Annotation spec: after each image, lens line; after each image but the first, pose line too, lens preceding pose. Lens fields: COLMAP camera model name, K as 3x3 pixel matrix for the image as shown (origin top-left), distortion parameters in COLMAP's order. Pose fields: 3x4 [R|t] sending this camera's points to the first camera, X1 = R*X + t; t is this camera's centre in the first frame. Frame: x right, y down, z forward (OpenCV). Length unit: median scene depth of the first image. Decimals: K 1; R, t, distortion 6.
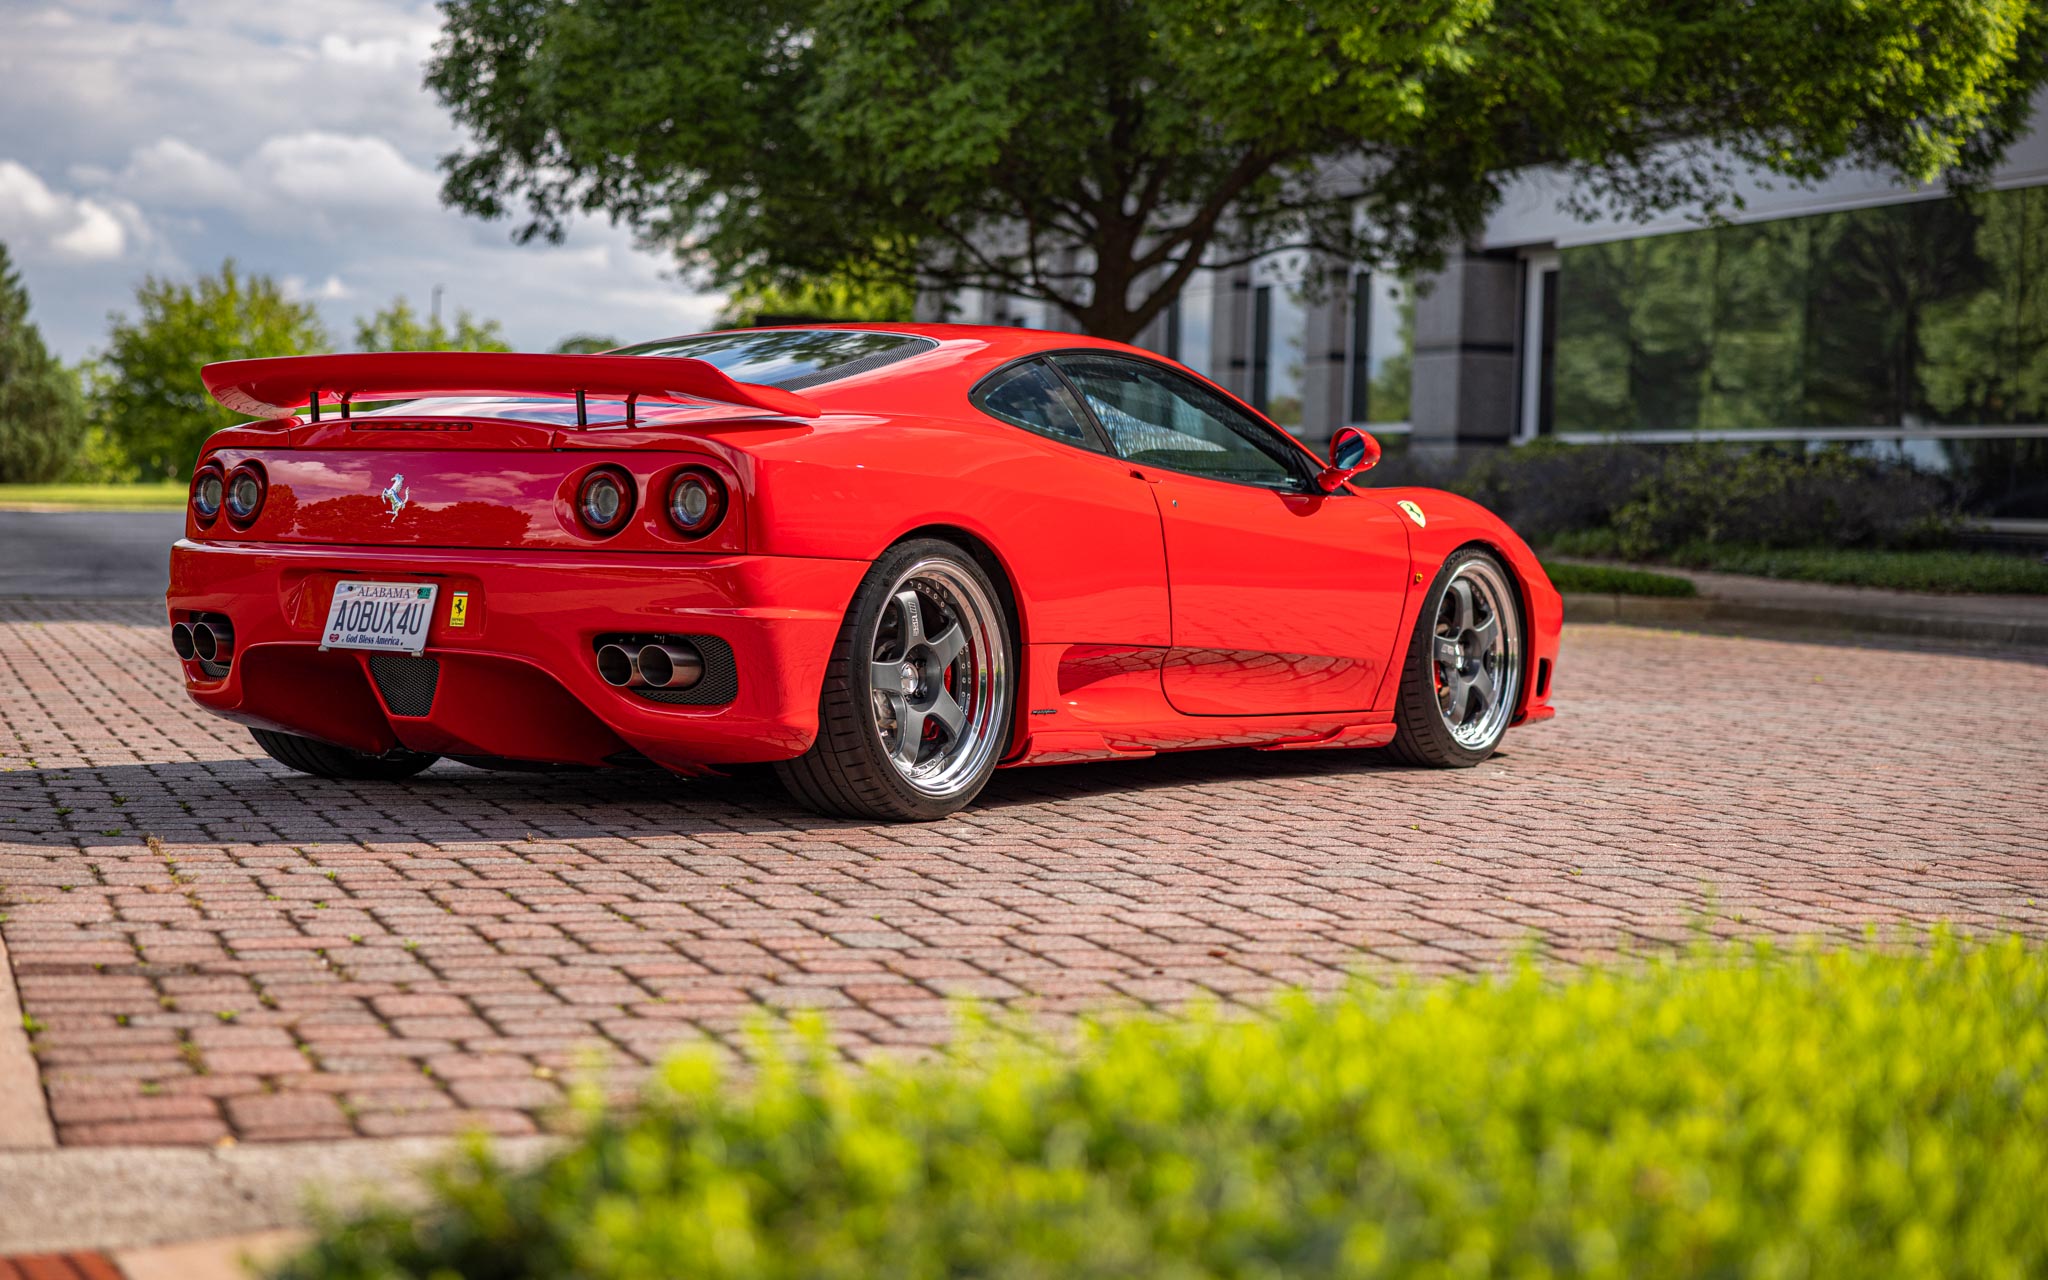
lens RADIAL K [[3696.3, 0, 1024.0], [0, 3696.3, 640.0], [0, 0, 1]] dist [0.006862, 0.066620]
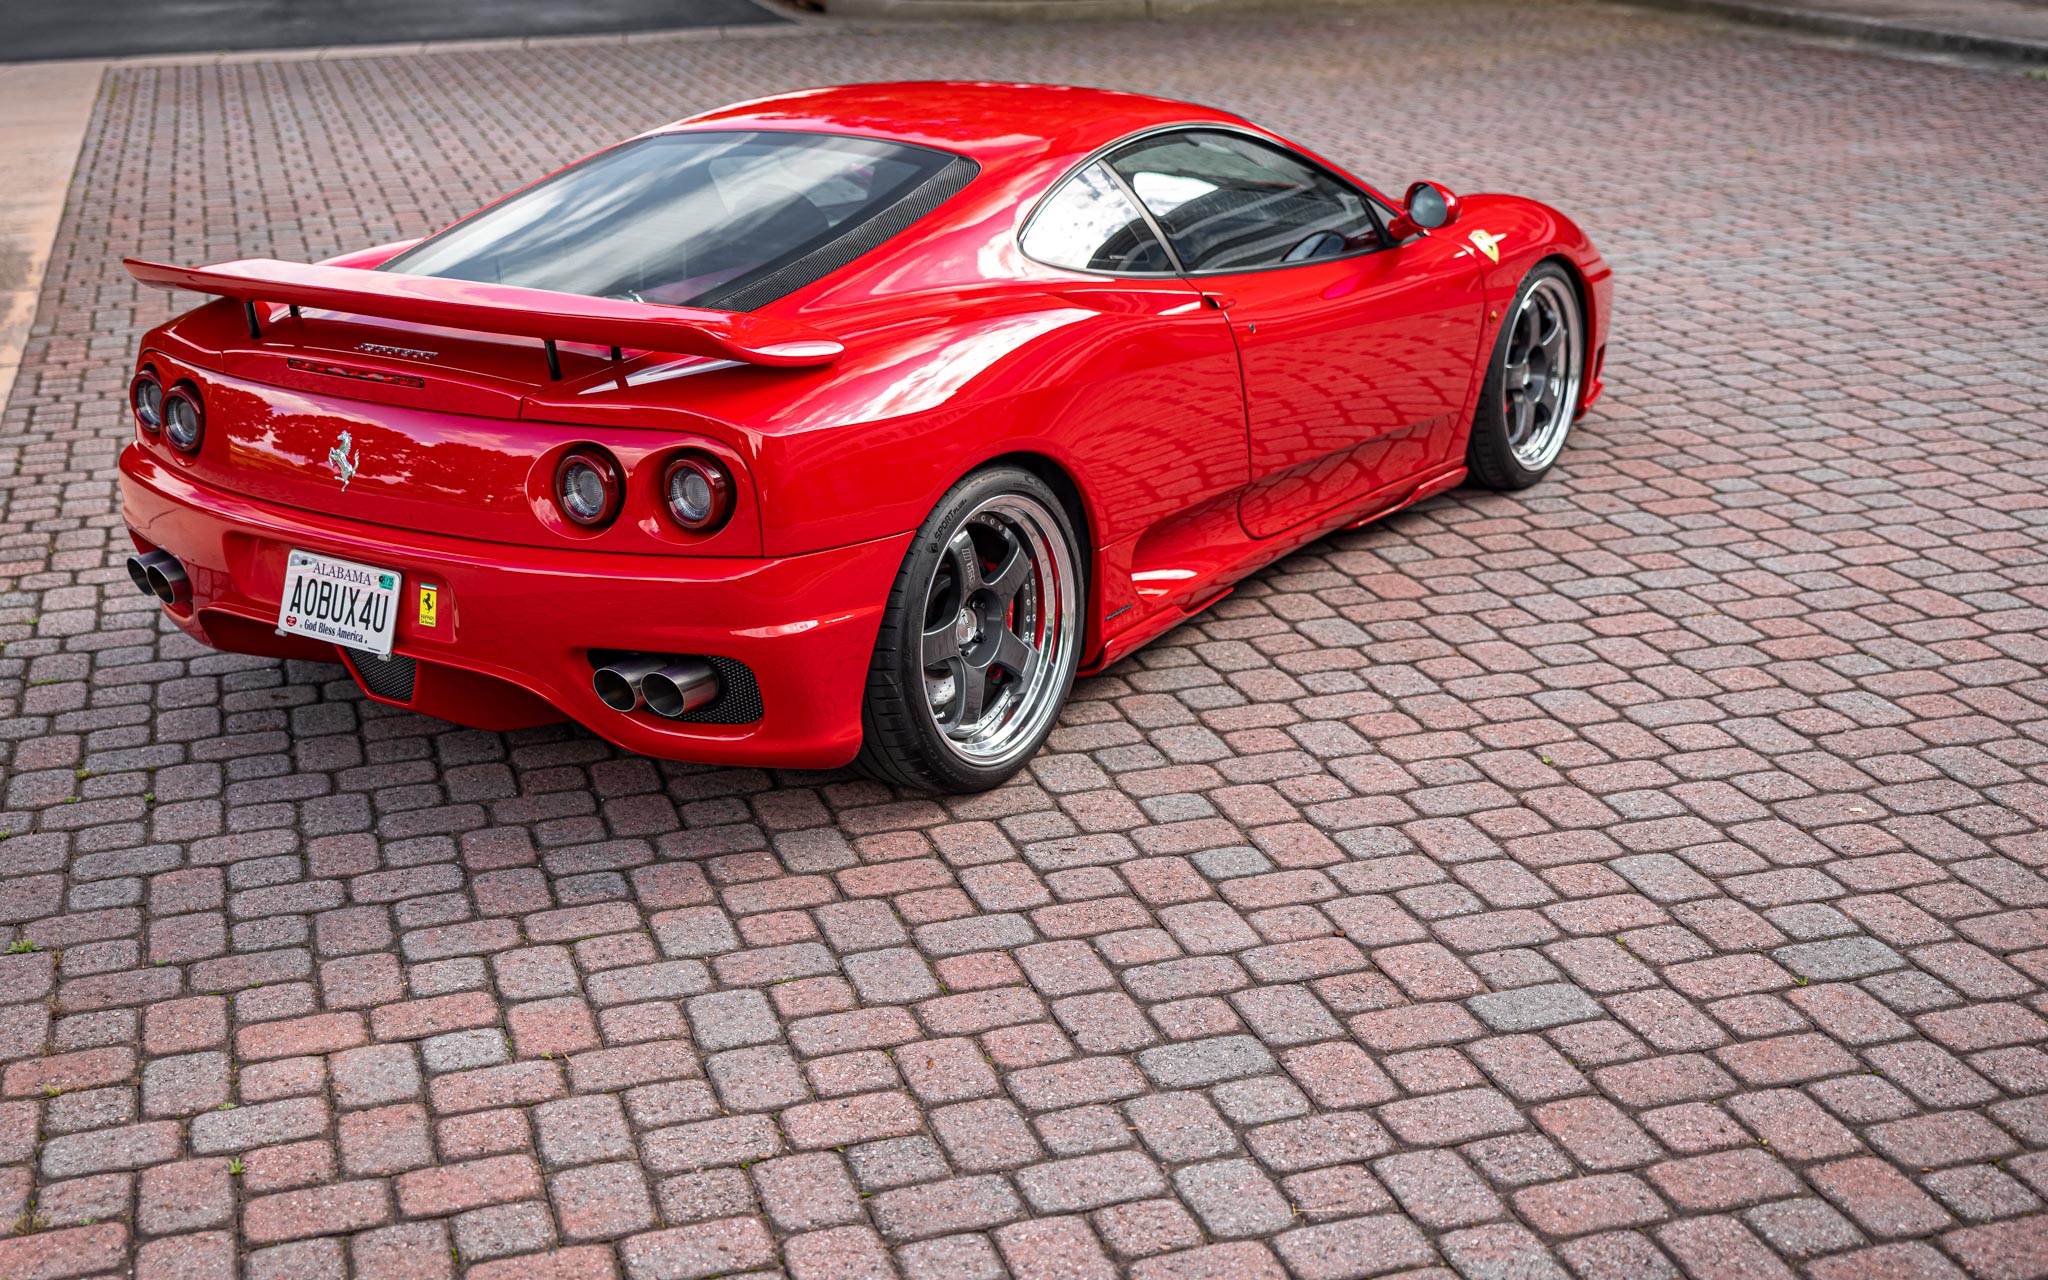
lens RADIAL K [[2524.0, 0, 1025.1], [0, 2524.0, 568.6], [0, 0, 1]] dist [0.013624, -0.007124]
pose [[0.999191, -0.039197, -0.008964, -0.011835], [0.040177, 0.964390, 0.261414, -0.158137], [-0.001602, -0.261562, 0.965185, 0.441637]]
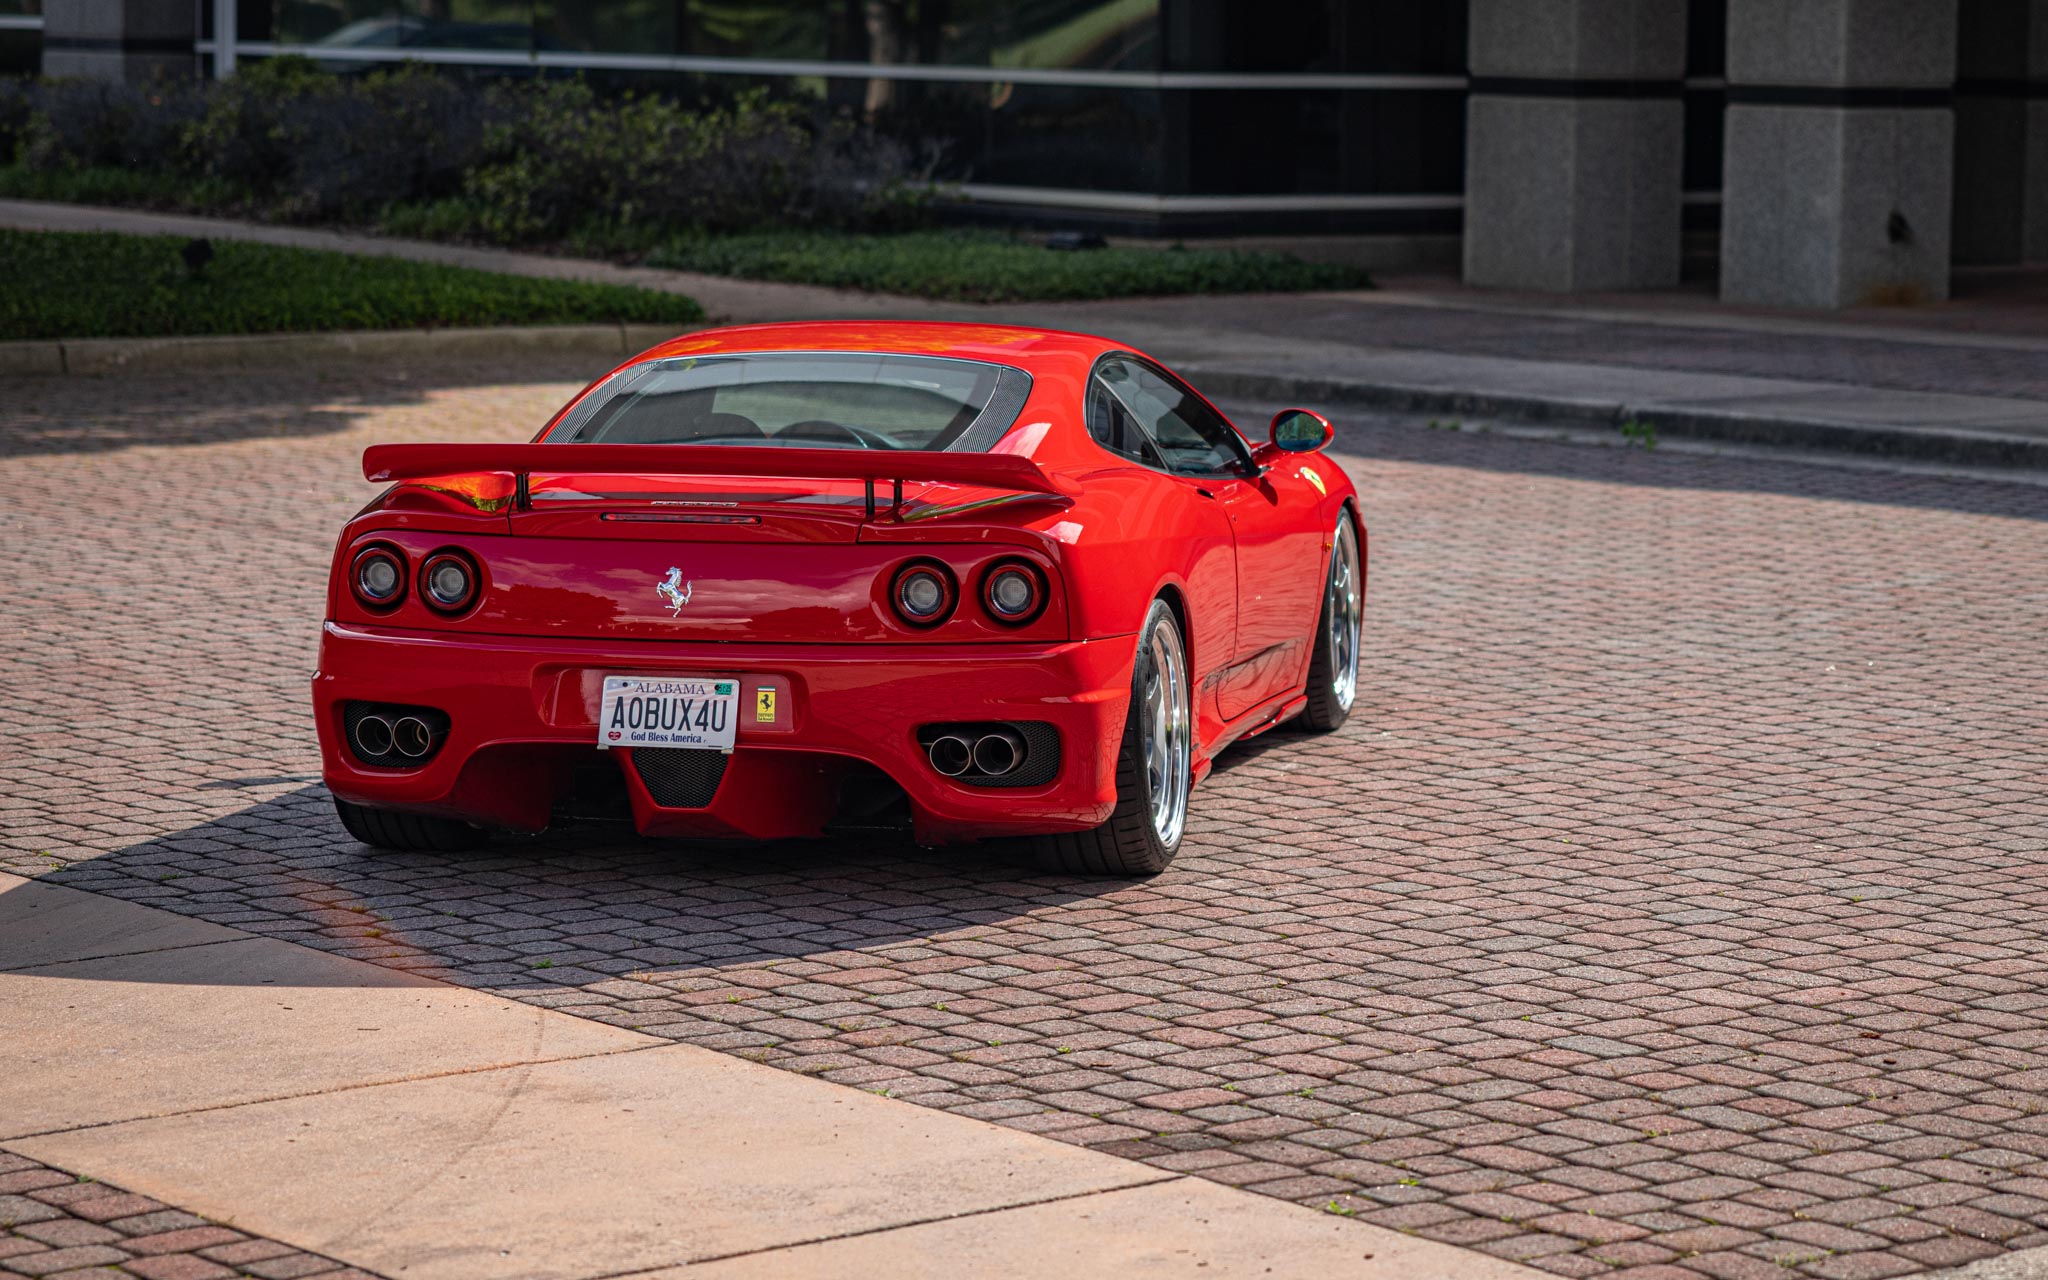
lens RADIAL K [[5506.5, 0, 1024.0], [0, 5506.5, 640.0], [0, 0, 1]] dist [0.044896, -0.094494]
pose [[0.925793, -0.059416, 0.373331, -0.633676], [0.026699, 0.995382, 0.092209, -0.158819], [-0.377086, -0.075399, 0.923104, -0.395380]]
